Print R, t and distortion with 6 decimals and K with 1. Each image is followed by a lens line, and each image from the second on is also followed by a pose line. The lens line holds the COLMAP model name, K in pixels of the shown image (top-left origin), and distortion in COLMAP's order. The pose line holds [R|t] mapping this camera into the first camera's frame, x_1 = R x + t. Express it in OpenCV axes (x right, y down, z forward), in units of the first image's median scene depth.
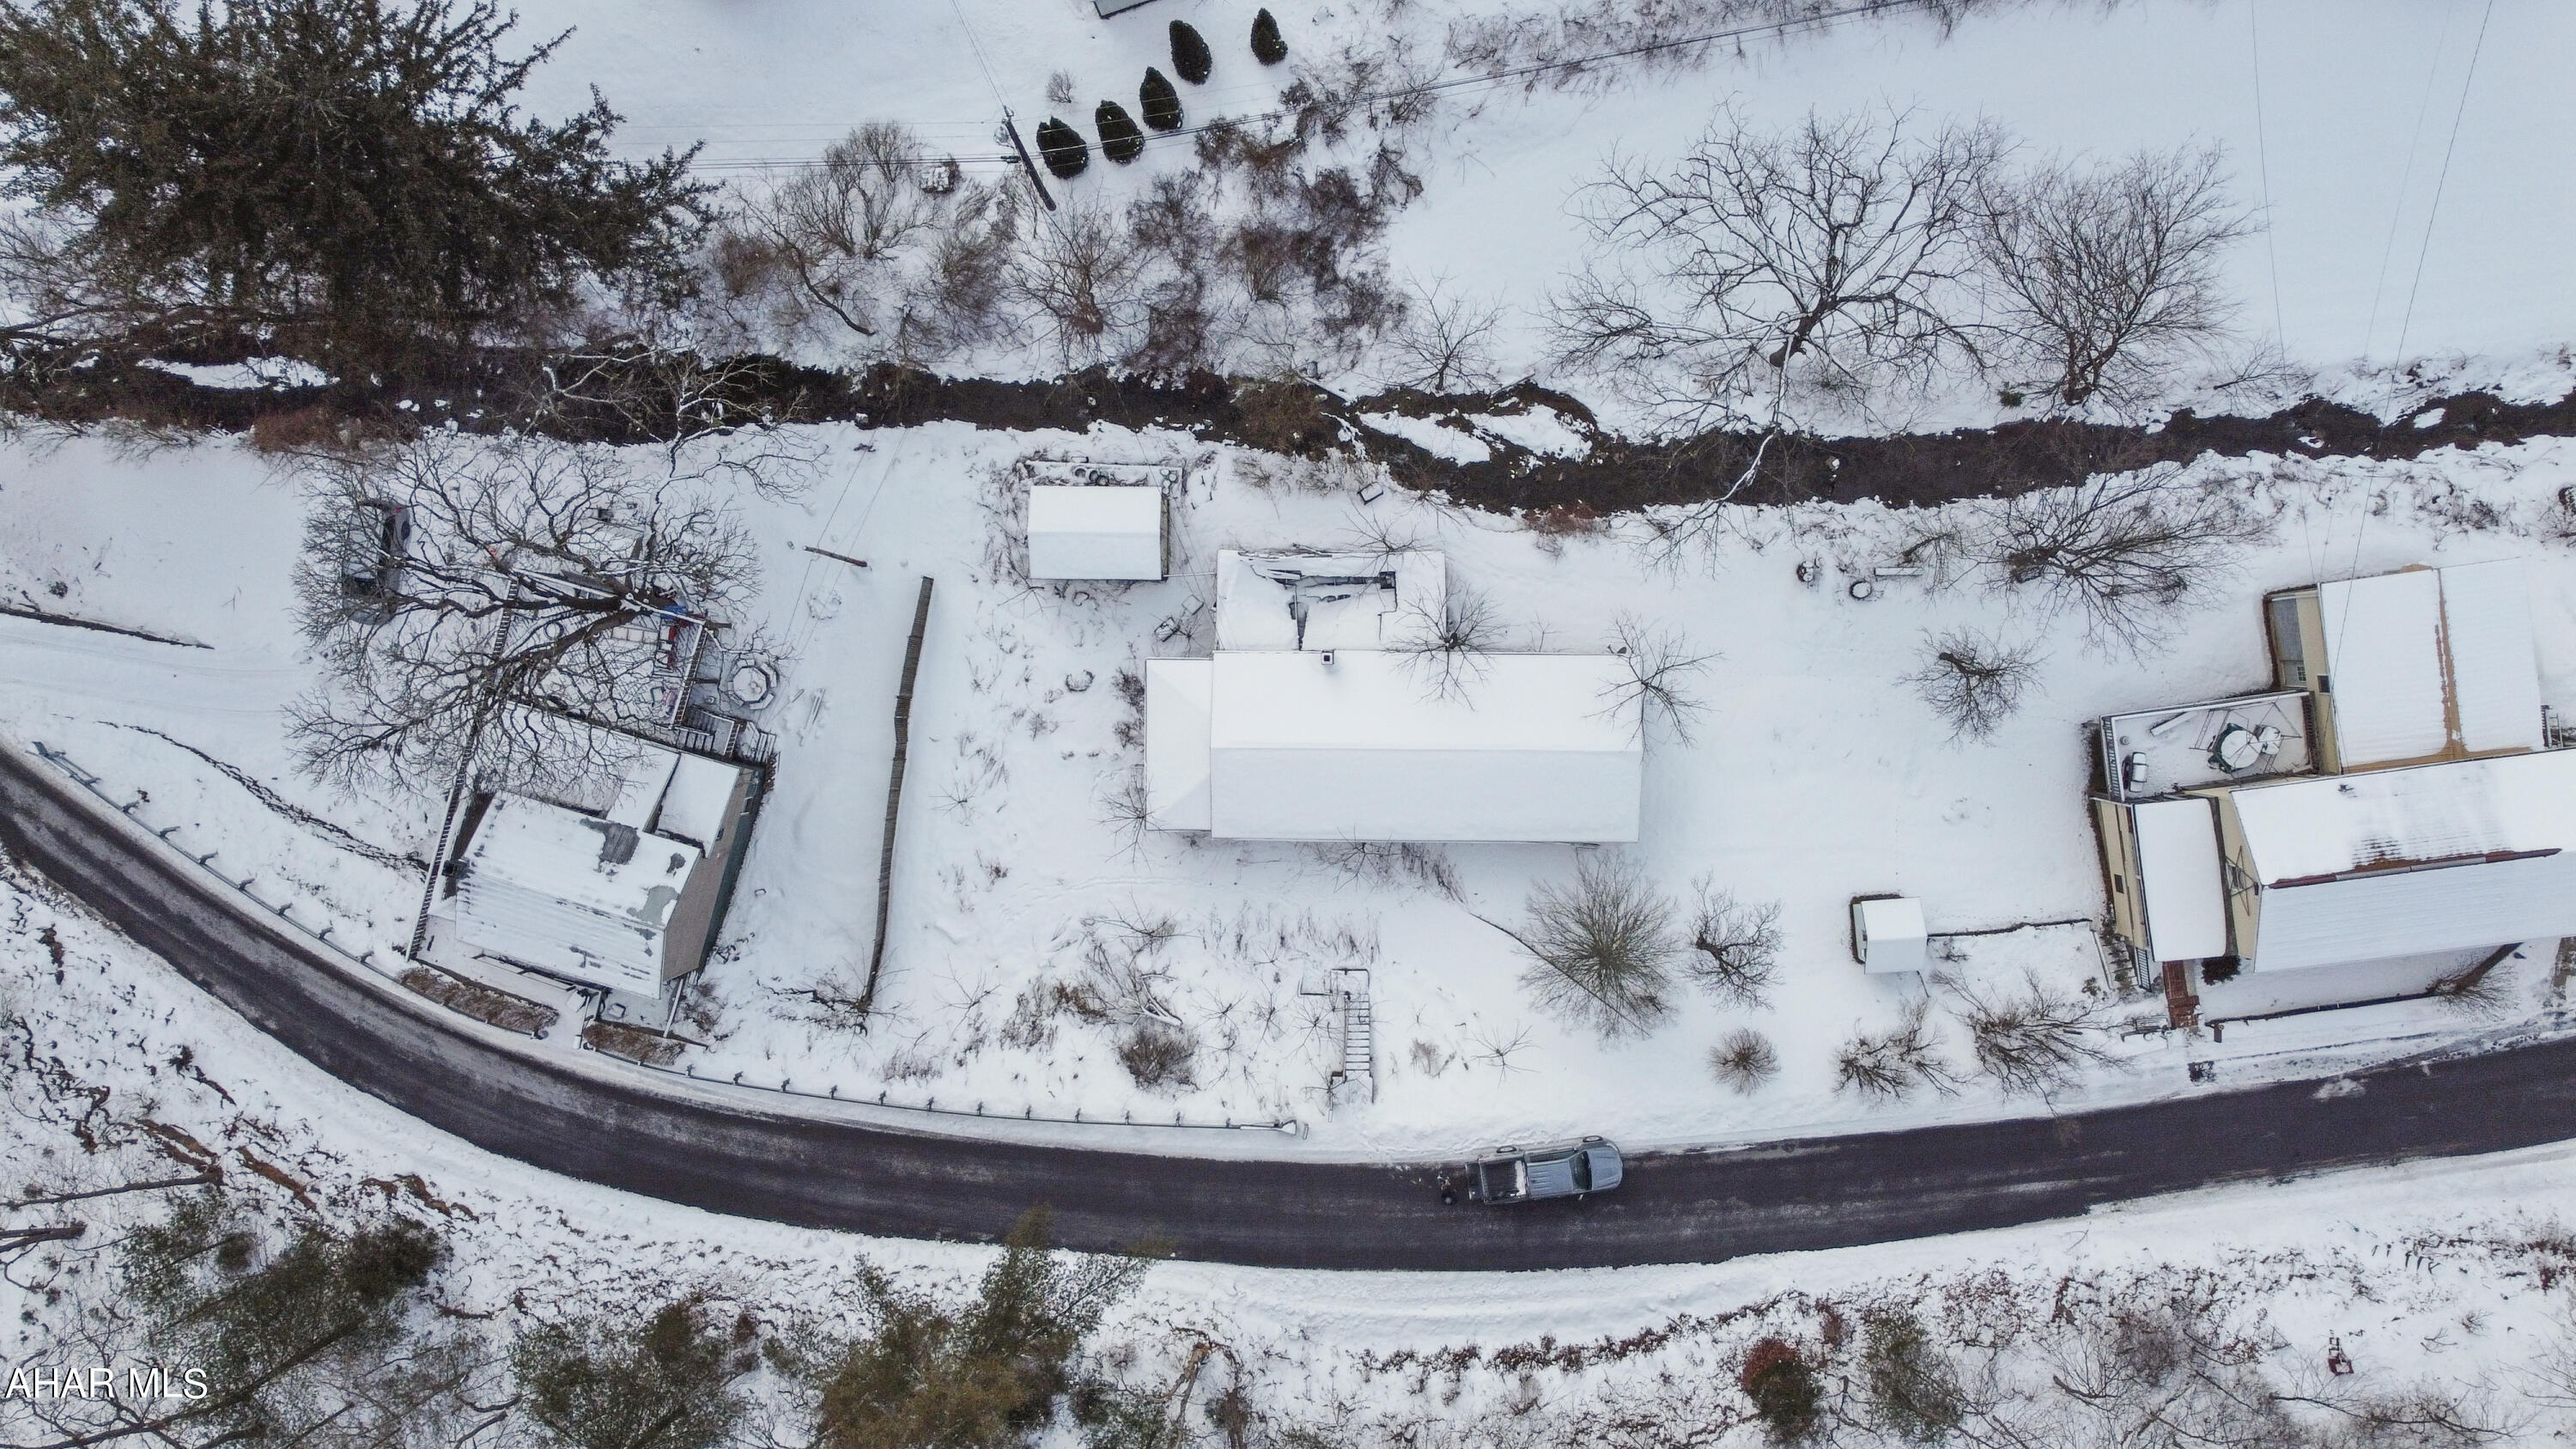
lens RADIAL K [[1969.2, 0, 1288.0], [0, 1969.2, 724.5], [0, 0, 1]] dist [0.007544, 0.007051]
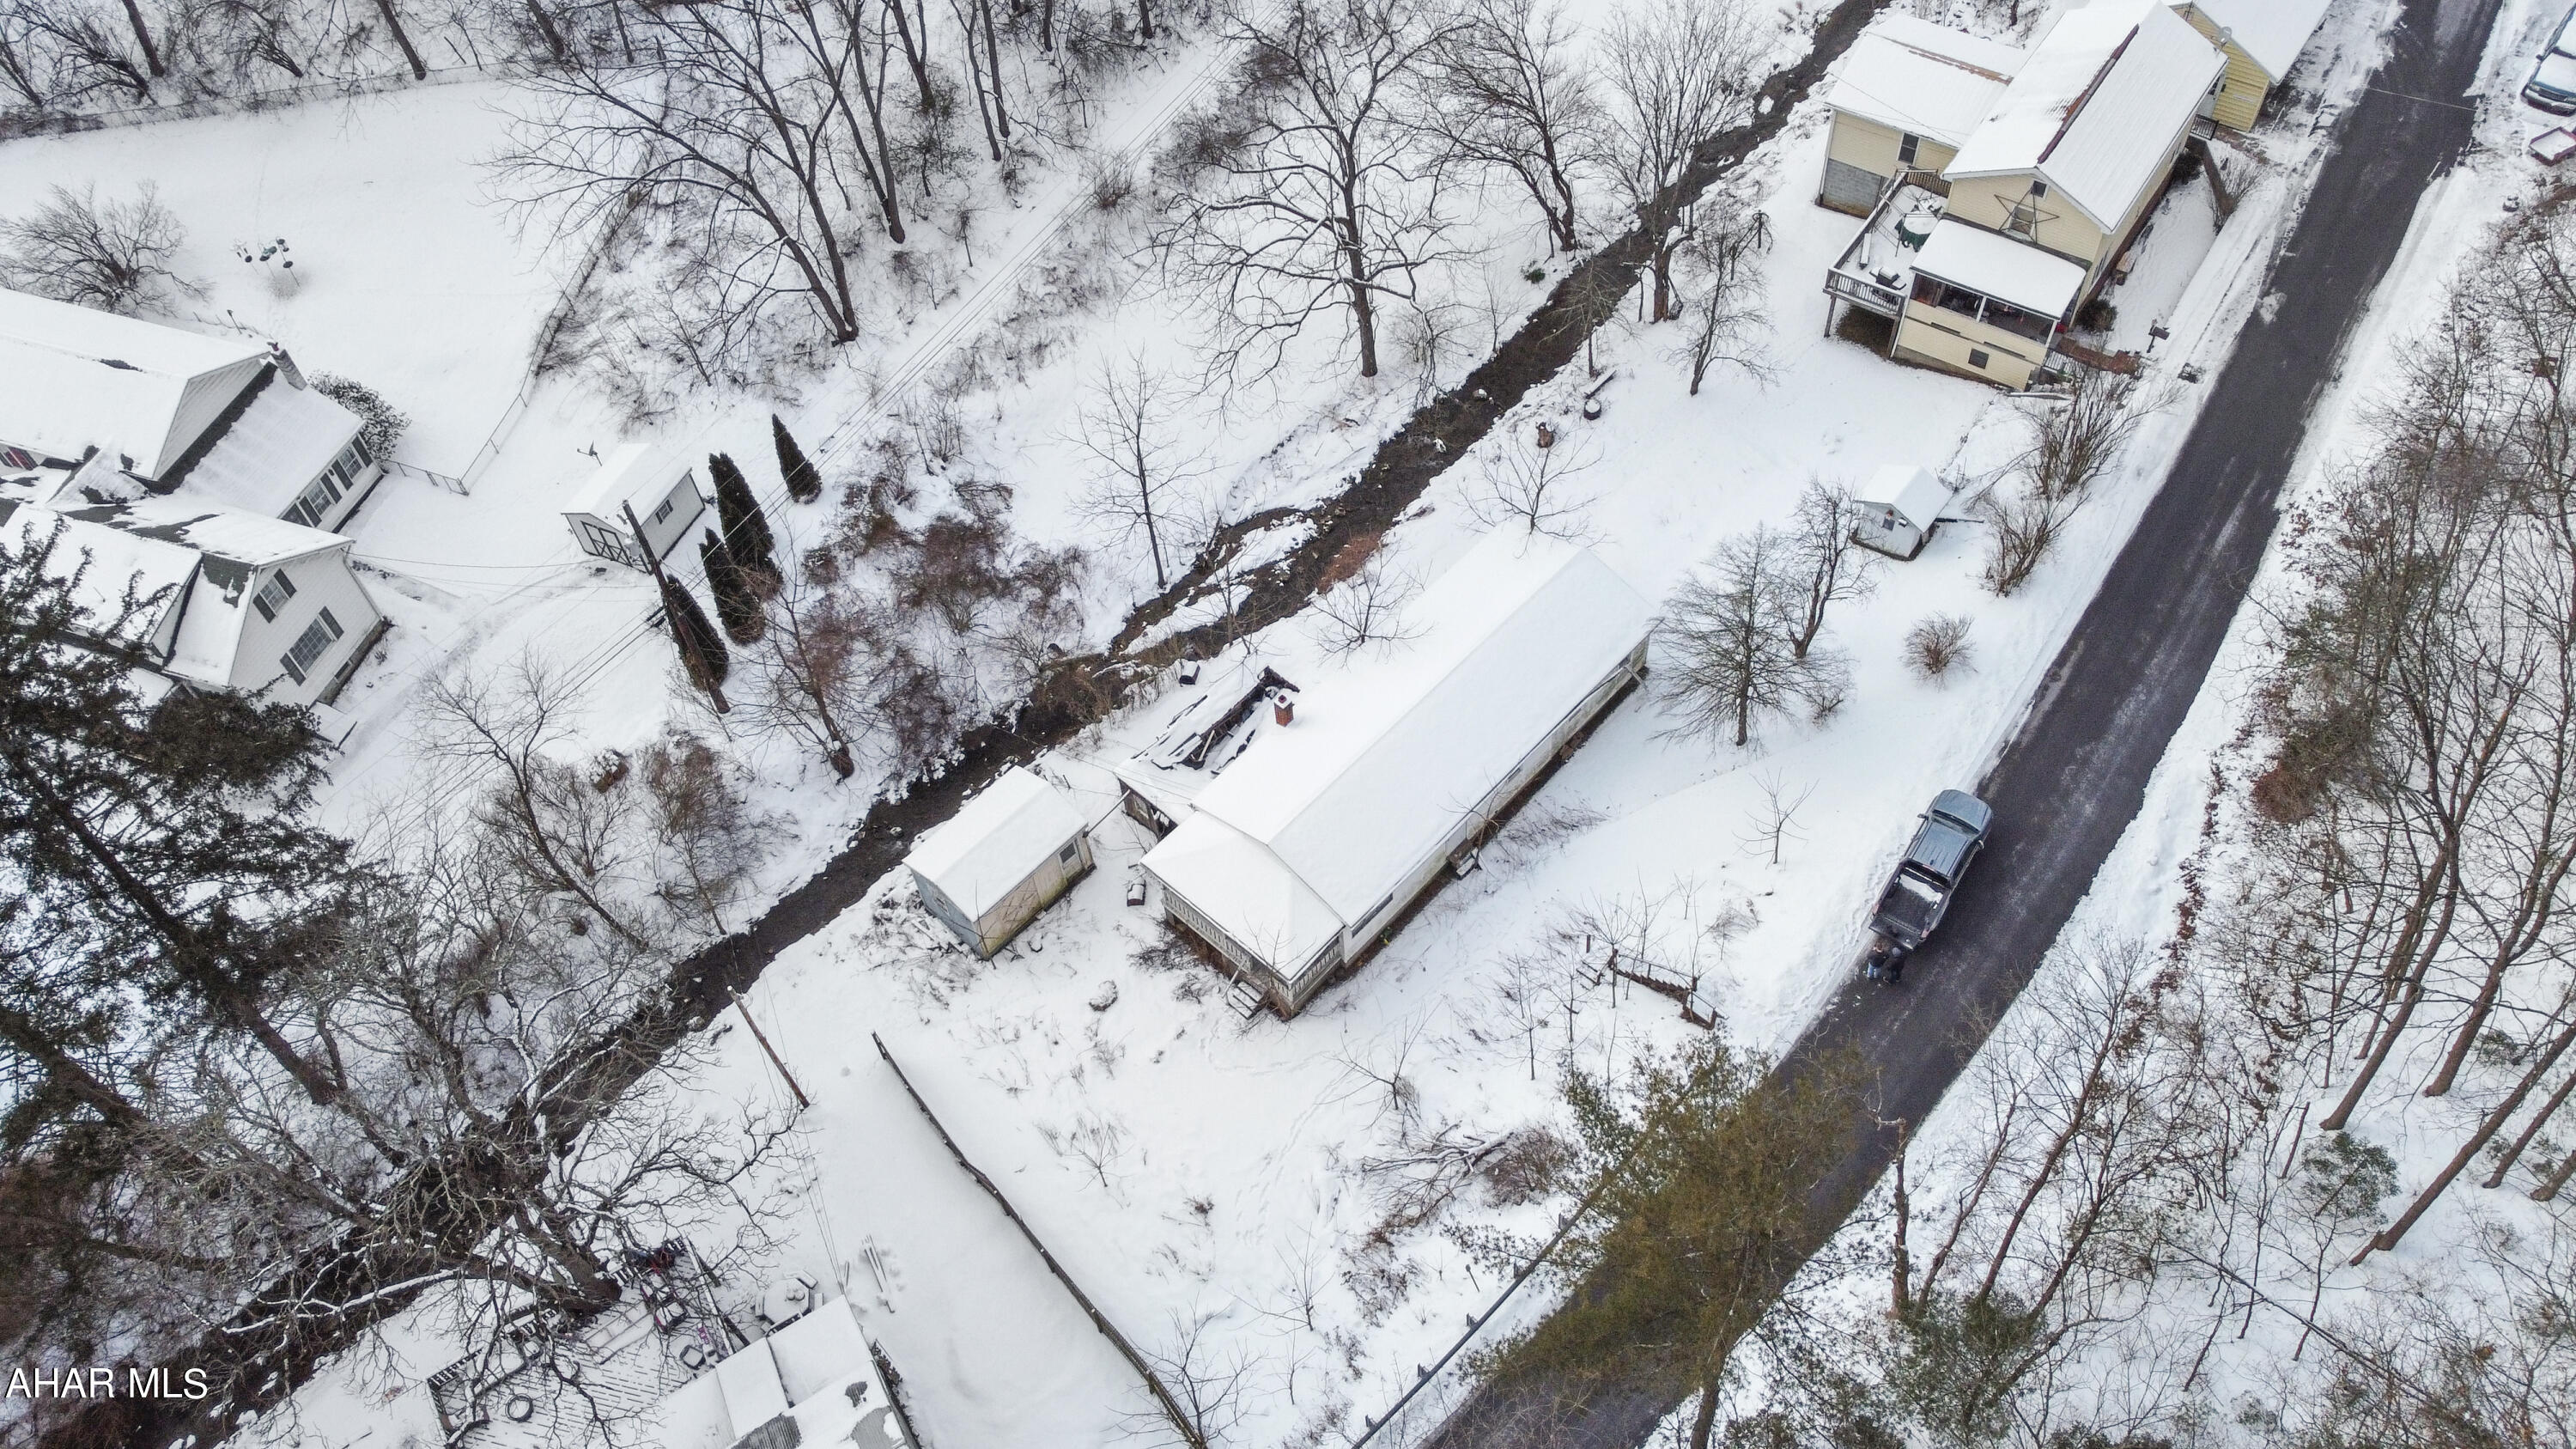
lens RADIAL K [[1969.2, 0, 1288.0], [0, 1969.2, 724.5], [0, 0, 1]] dist [0.007544, 0.007051]
pose [[0.677235, -0.581389, 0.450932, -0.360082], [0.734027, 0.491749, -0.468388, 0.363656], [0.050570, 0.648205, 0.759785, 0.316774]]
